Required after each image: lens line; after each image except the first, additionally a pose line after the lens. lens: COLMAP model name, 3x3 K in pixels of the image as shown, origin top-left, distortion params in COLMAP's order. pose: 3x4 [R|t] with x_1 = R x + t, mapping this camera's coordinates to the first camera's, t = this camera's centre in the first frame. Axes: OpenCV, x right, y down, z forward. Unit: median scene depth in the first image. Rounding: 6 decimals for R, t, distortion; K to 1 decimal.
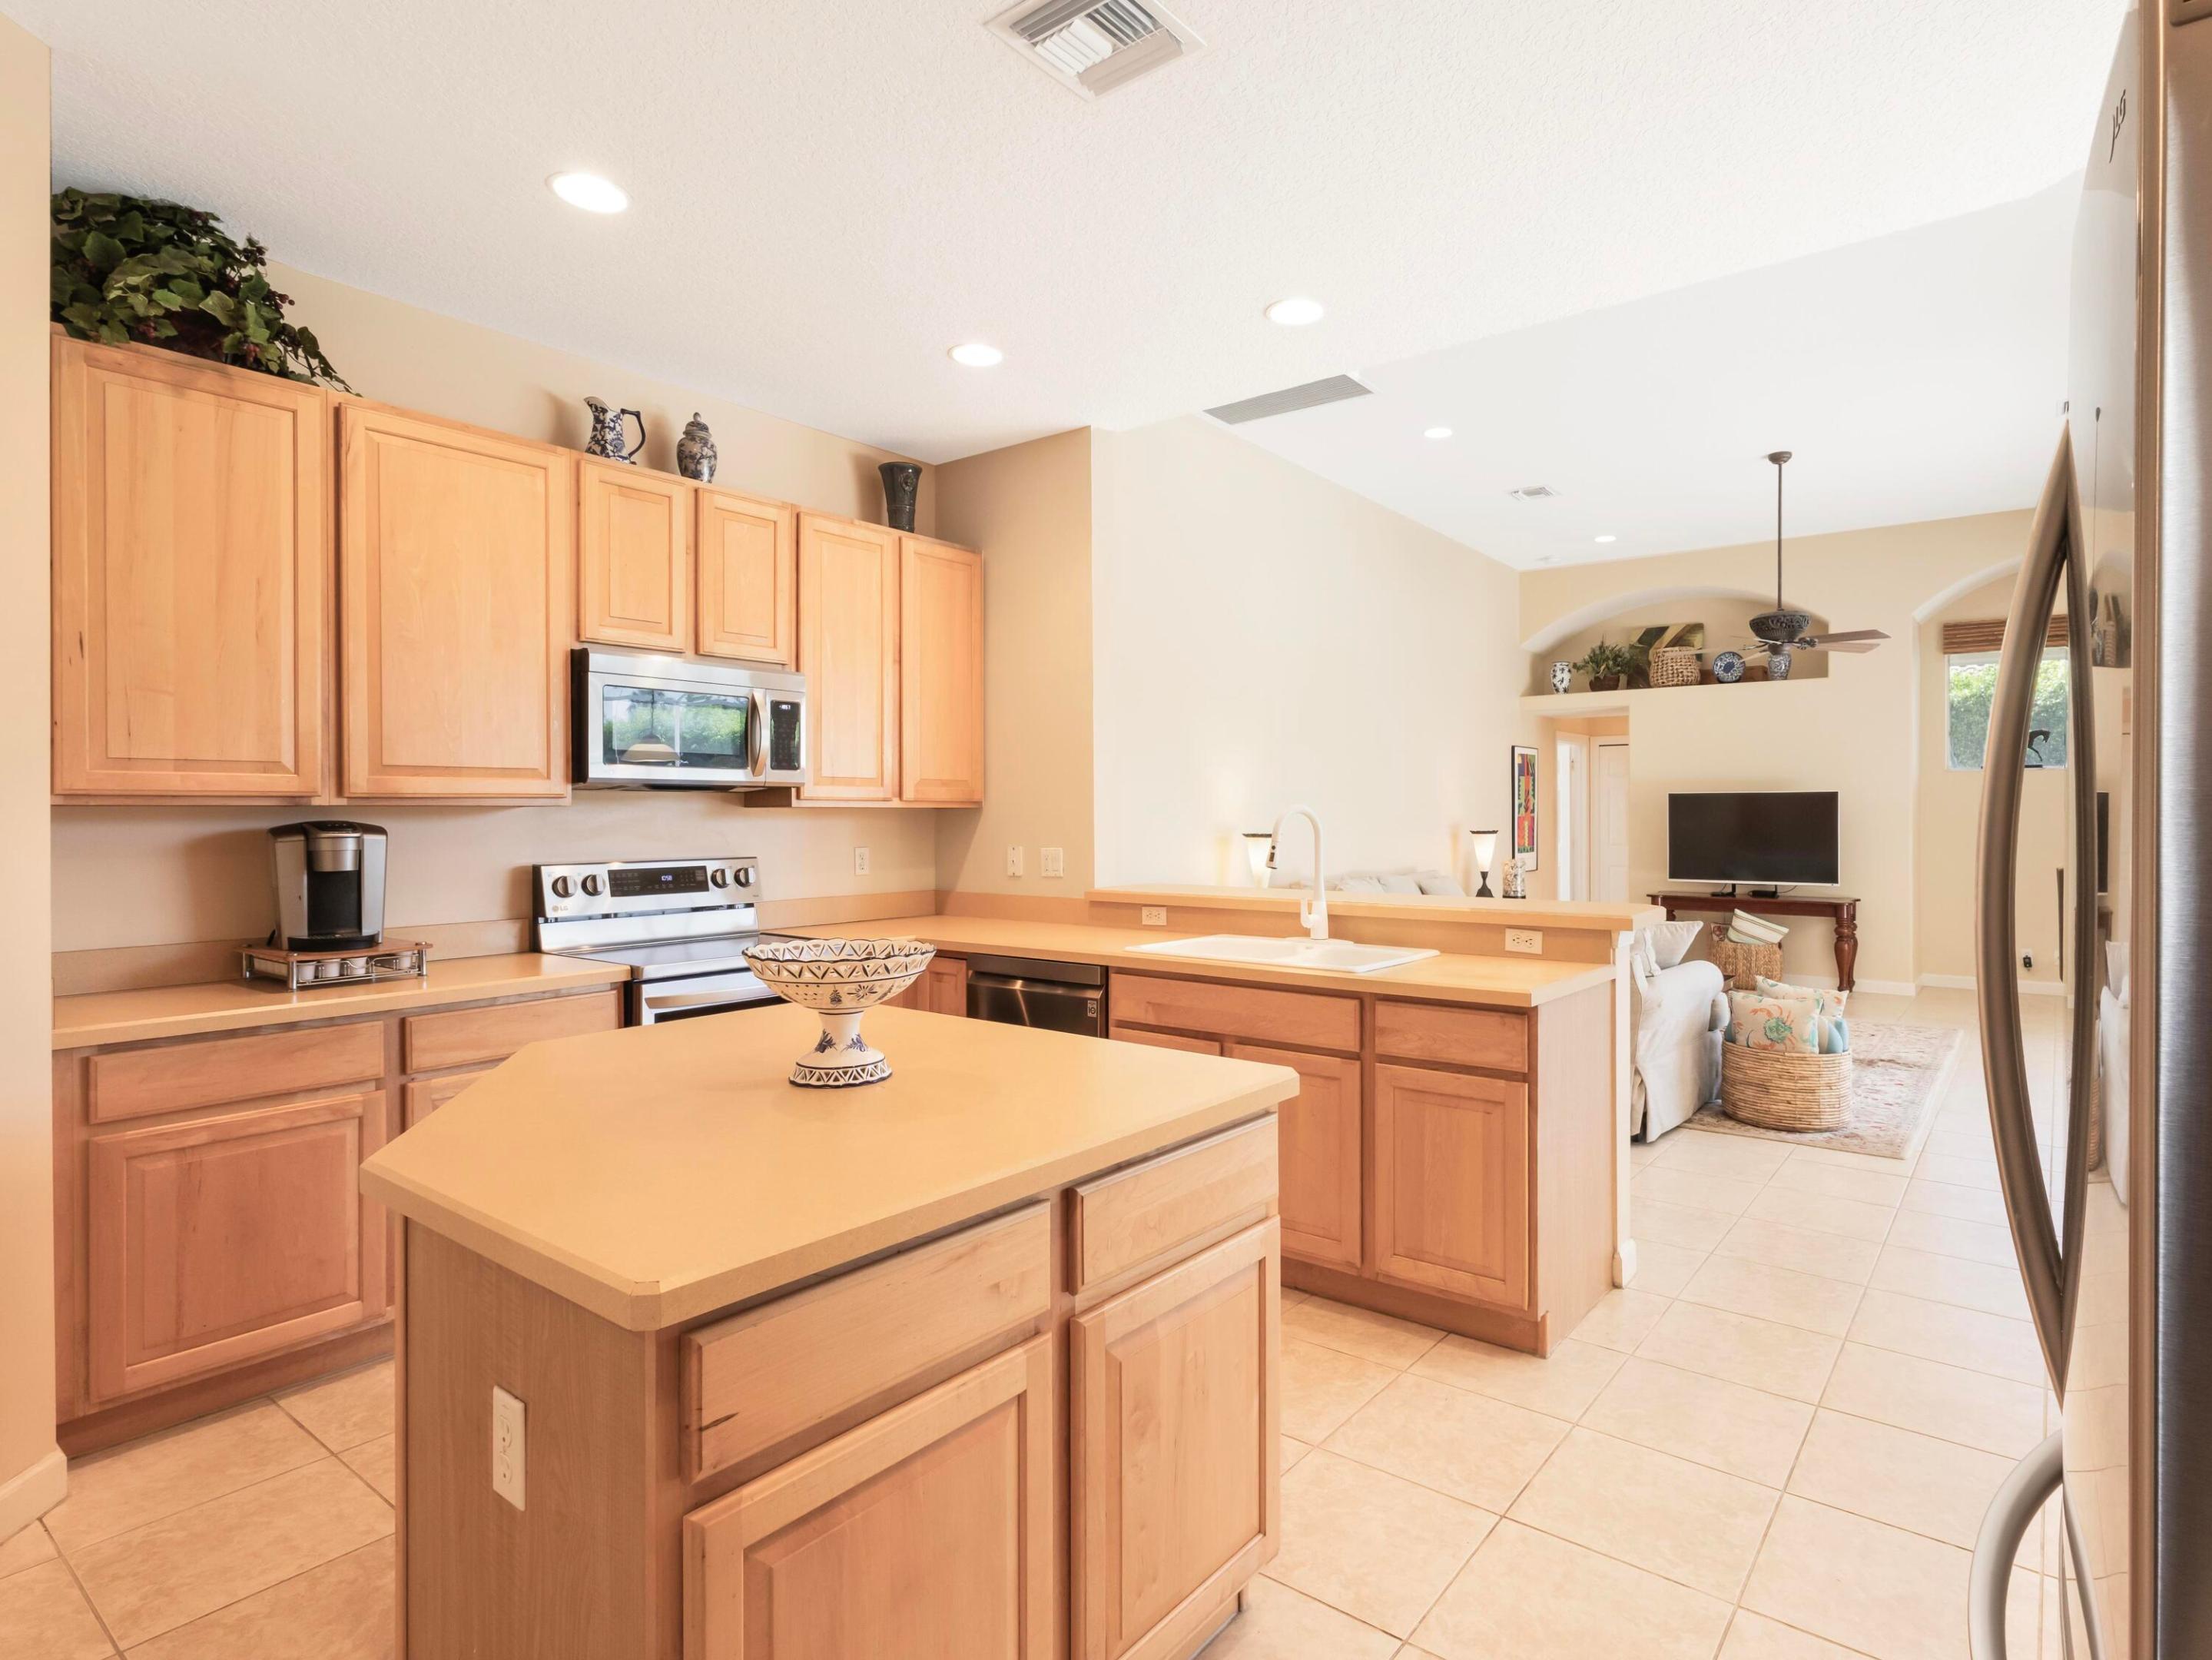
lens RADIAL K [[1156.5, 0, 1182.0], [0, 1156.5, 813.4], [0, 0, 1]] dist [-0.003222, 0.005200]
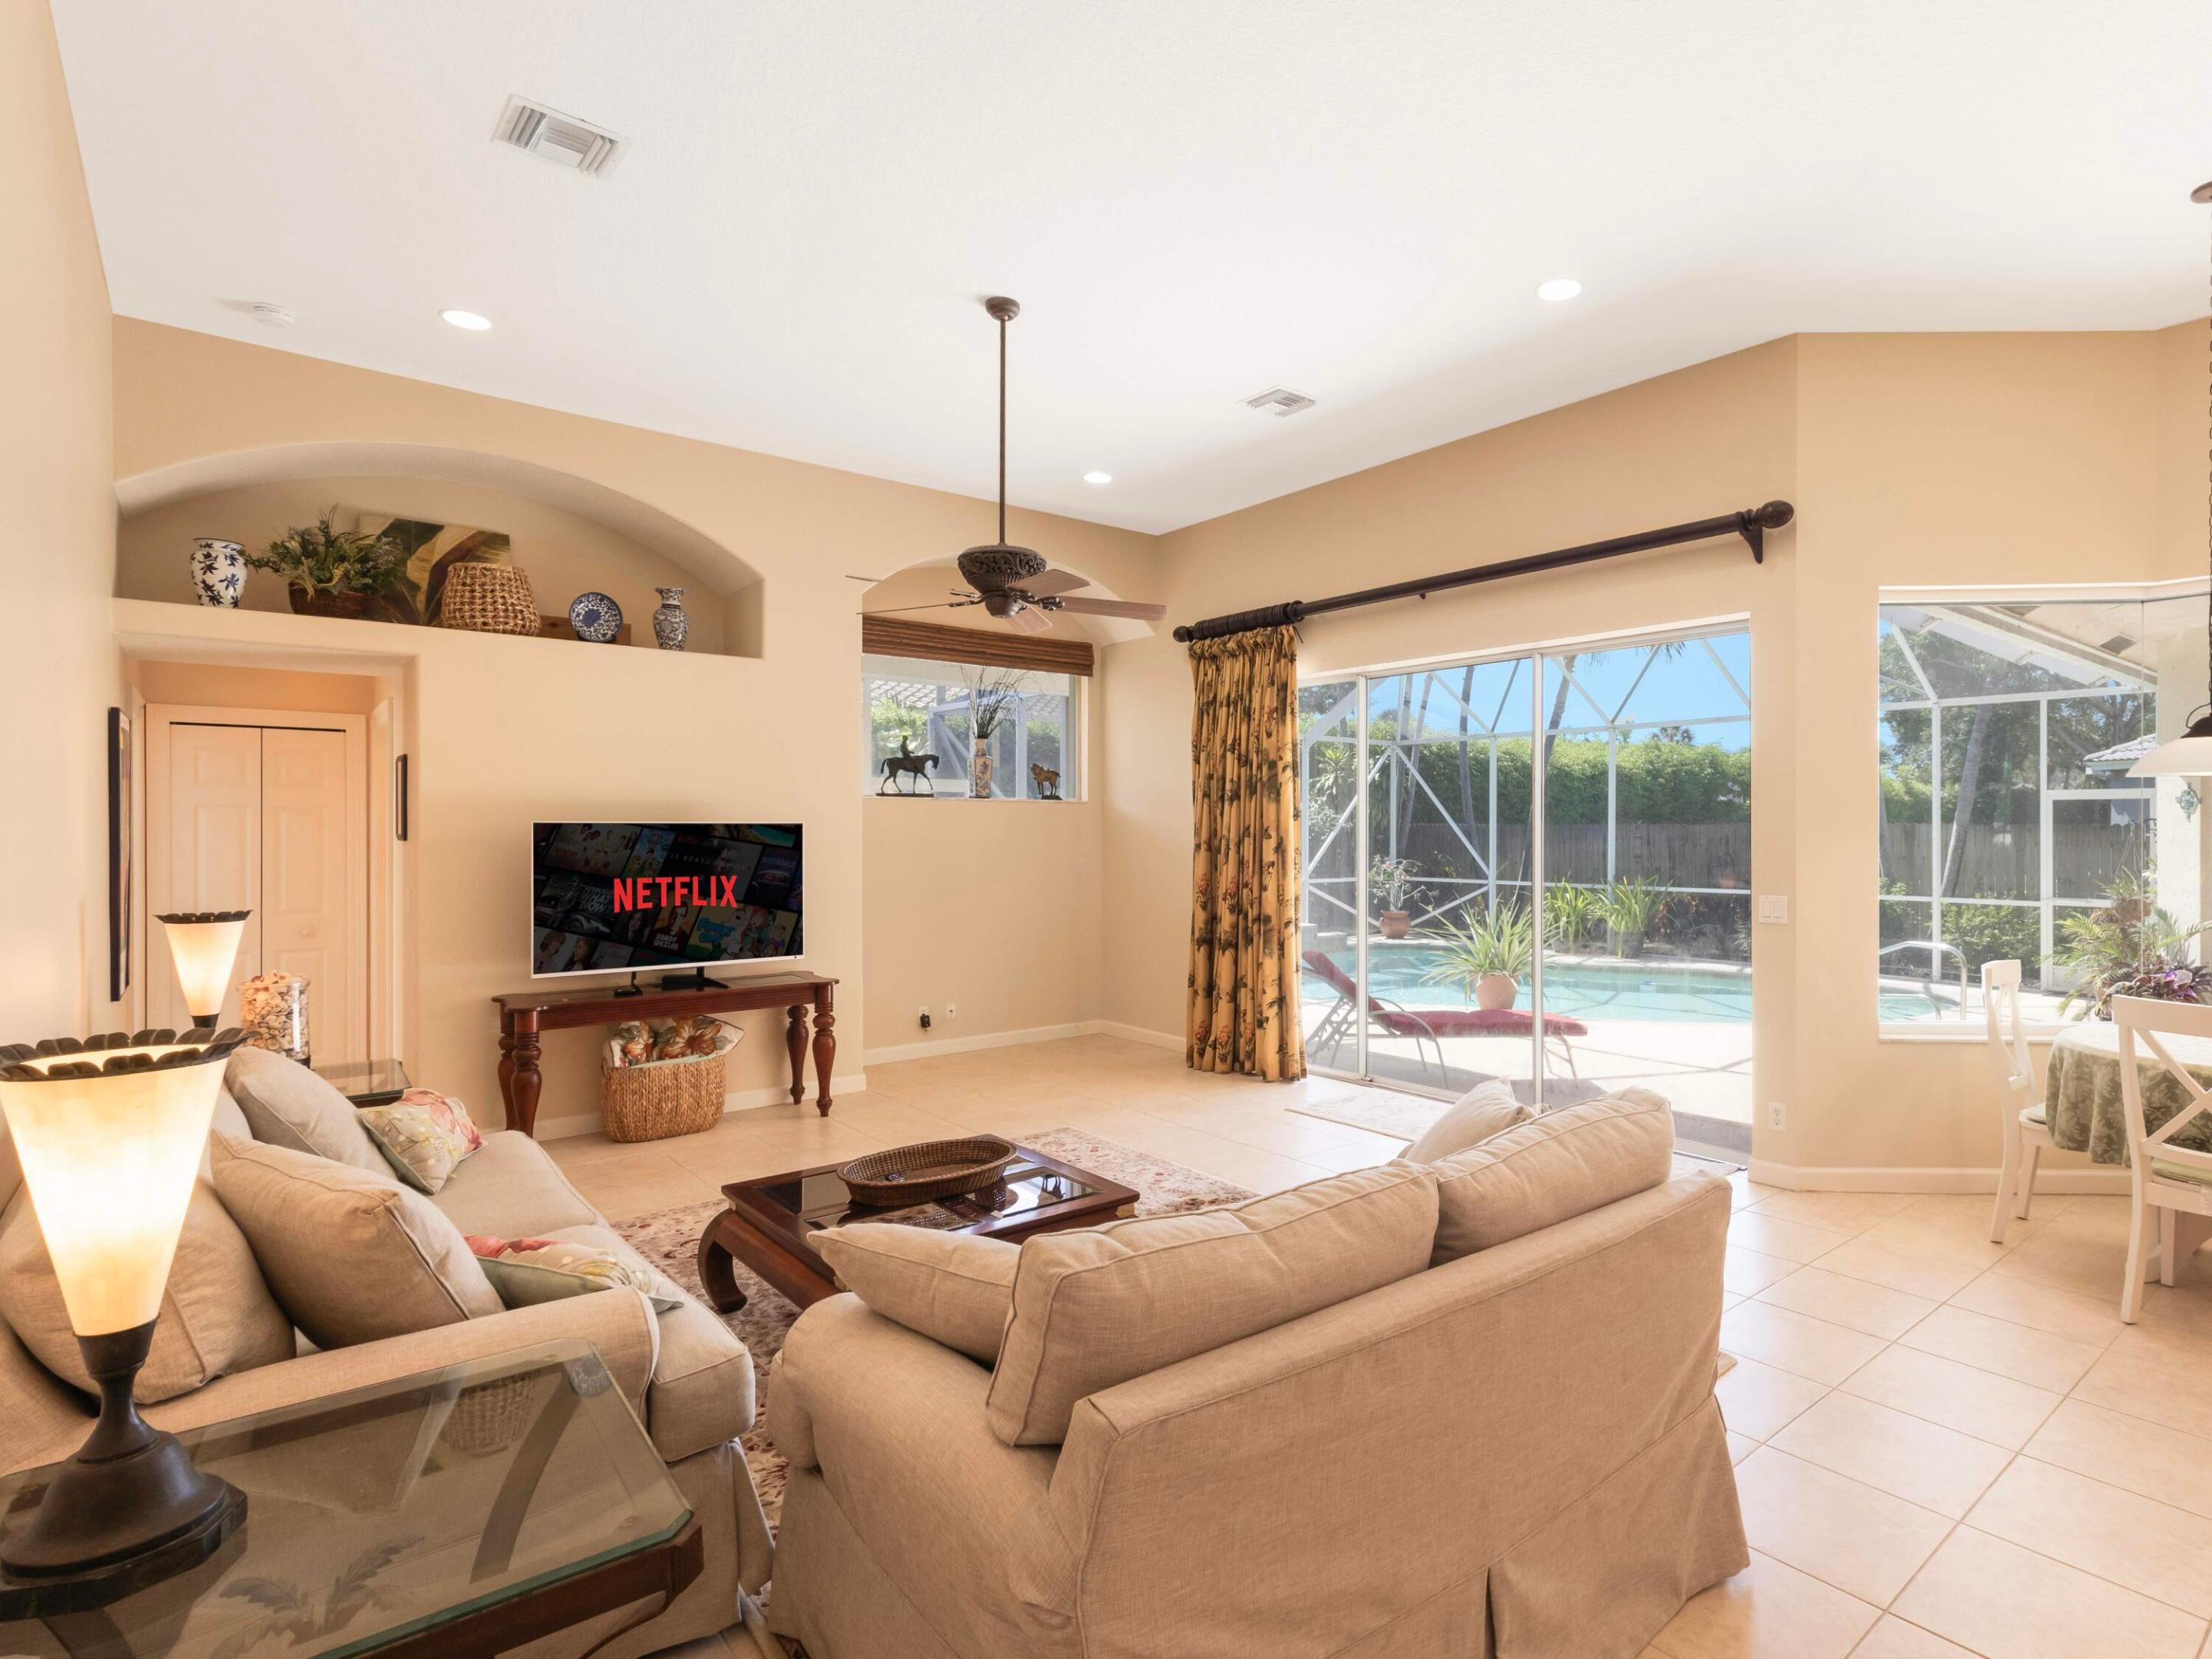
lens RADIAL K [[1156.3, 0, 1247.6], [0, 1156.3, 822.5], [0, 0, 1]] dist [-0.003222, 0.005200]
pose [[0.186787, 0.007536, 0.982372, -0.062642], [0.001160, 0.999968, -0.007892, -0.012374], [-0.982400, 0.002613, 0.186772, 0.539100]]
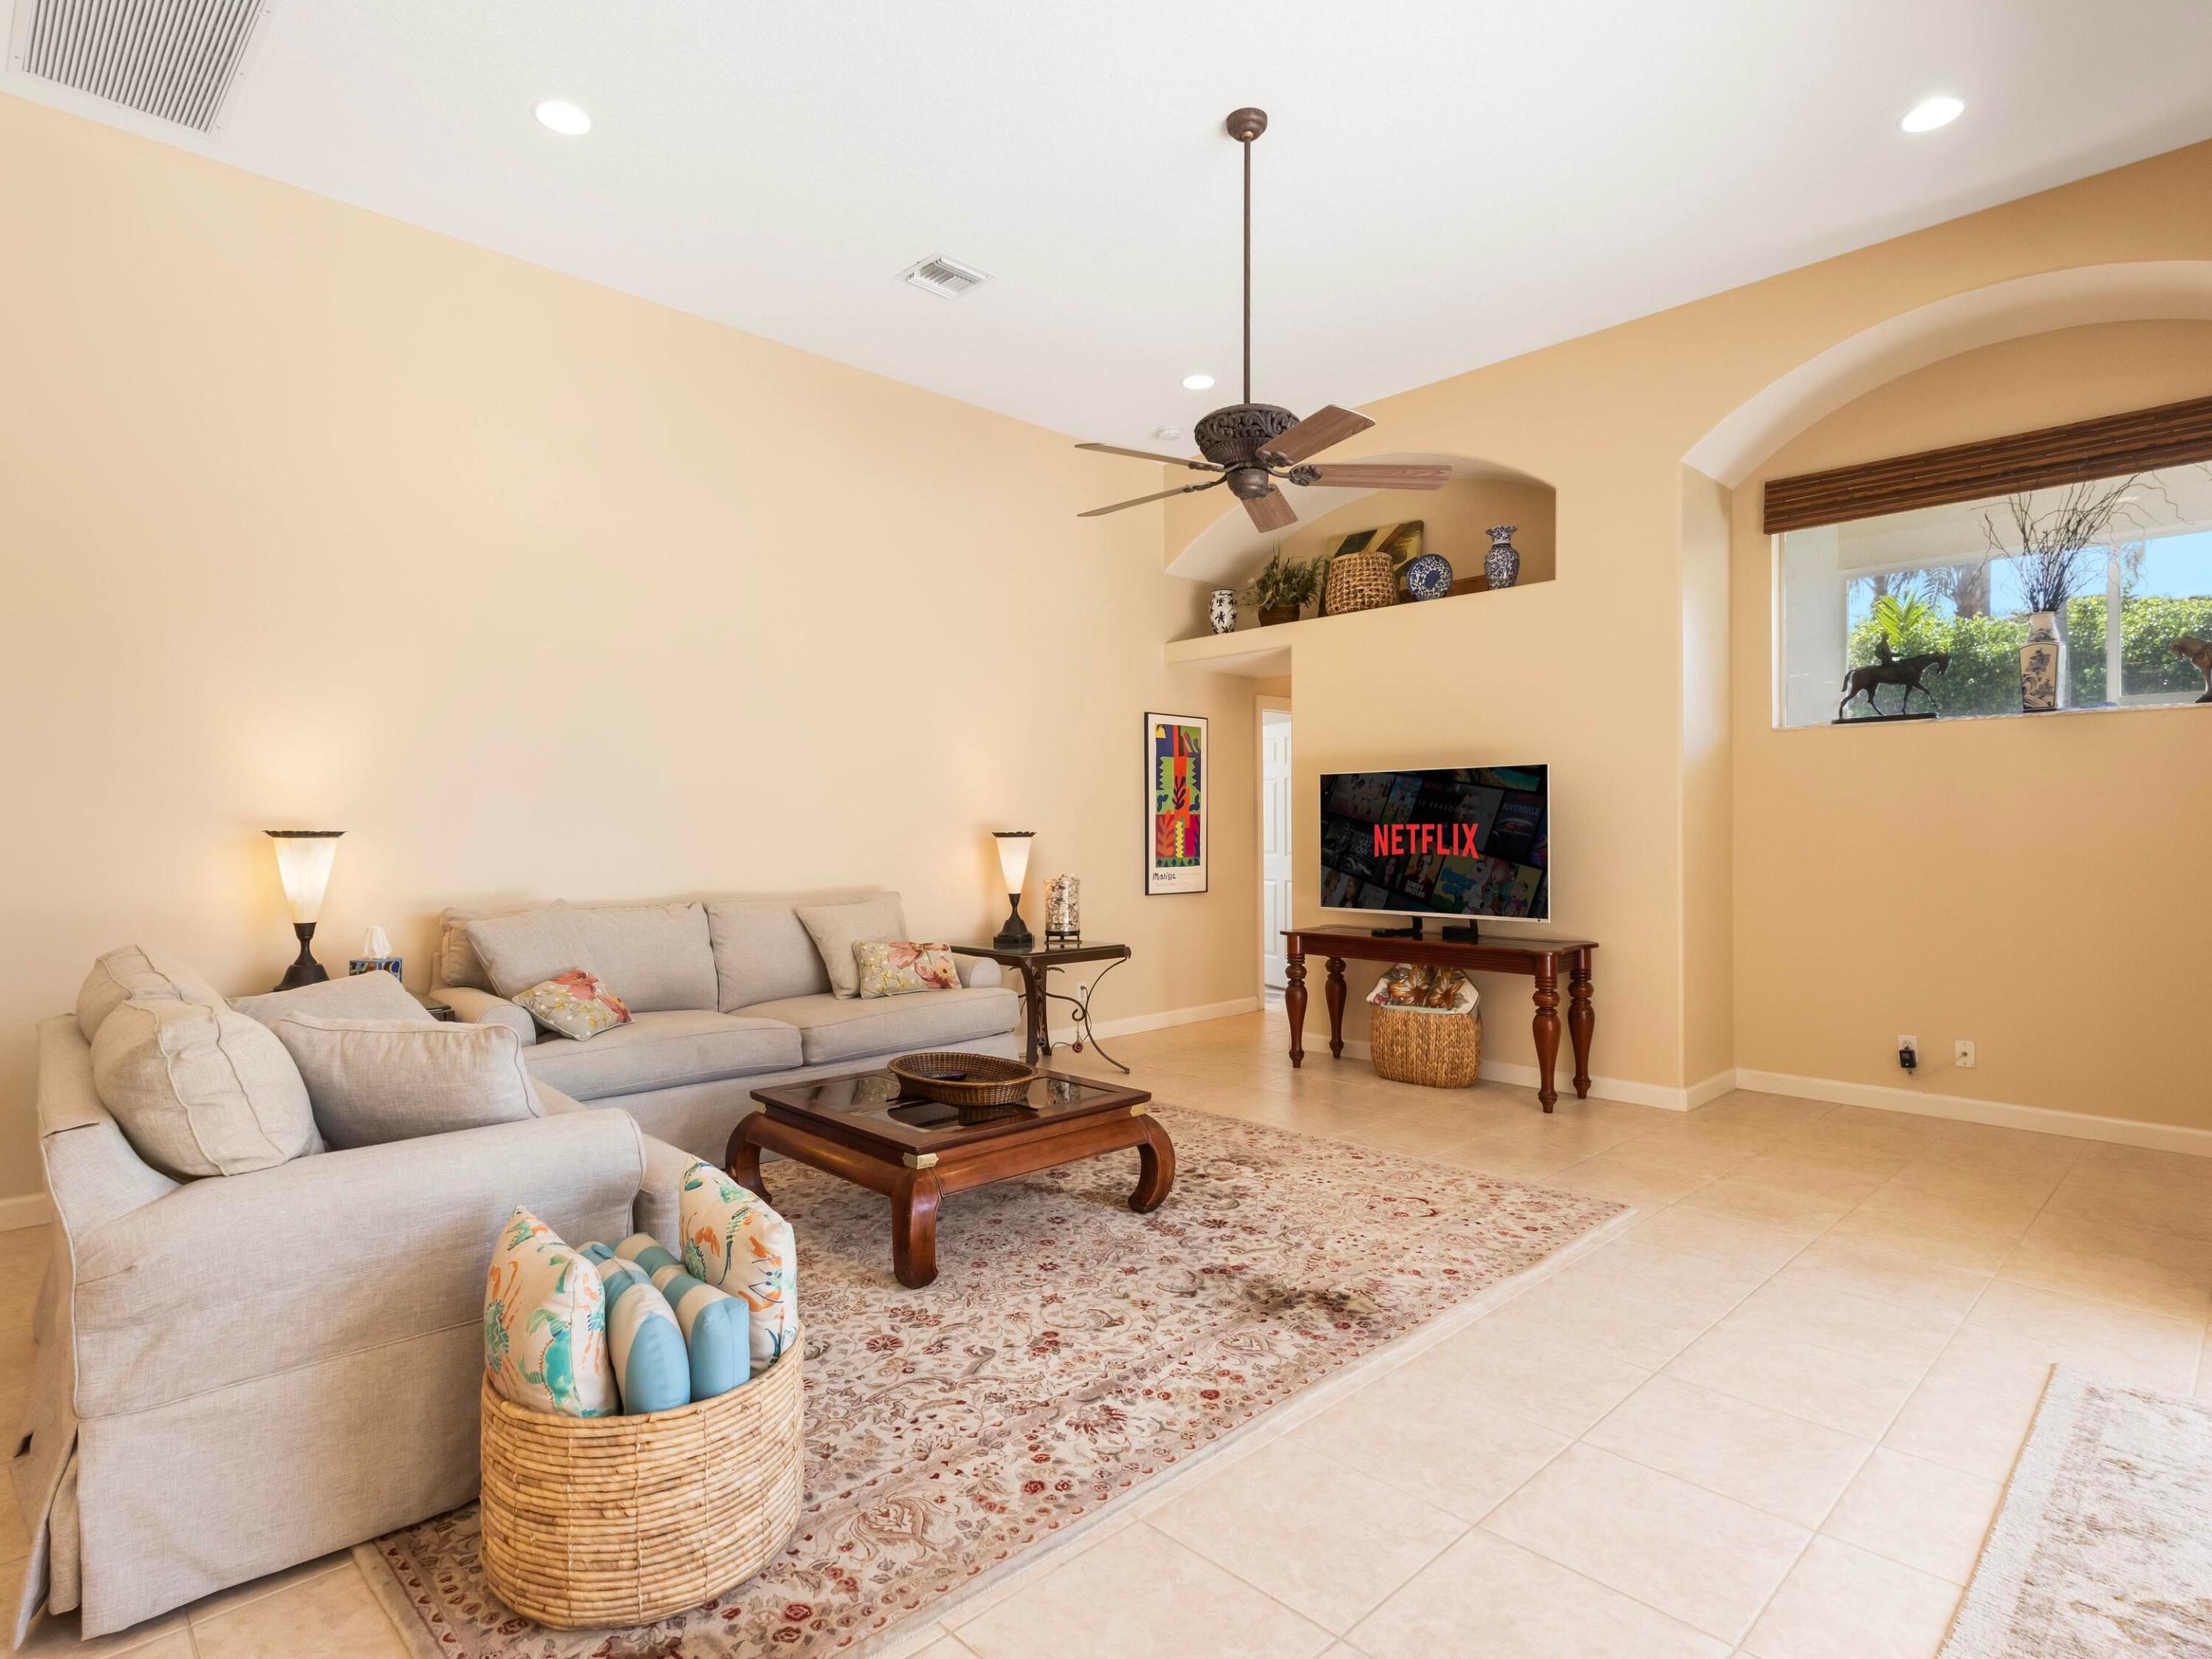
lens RADIAL K [[1156.3, 0, 1078.0], [0, 1156.3, 828.9], [0, 0, 1]] dist [-0.003222, 0.005200]
pose [[0.987474, -0.002671, -0.157758, 0.378743], [0.002136, 0.999991, -0.003559, 0.014258], [0.157766, 0.003178, 0.987471, 0.333767]]
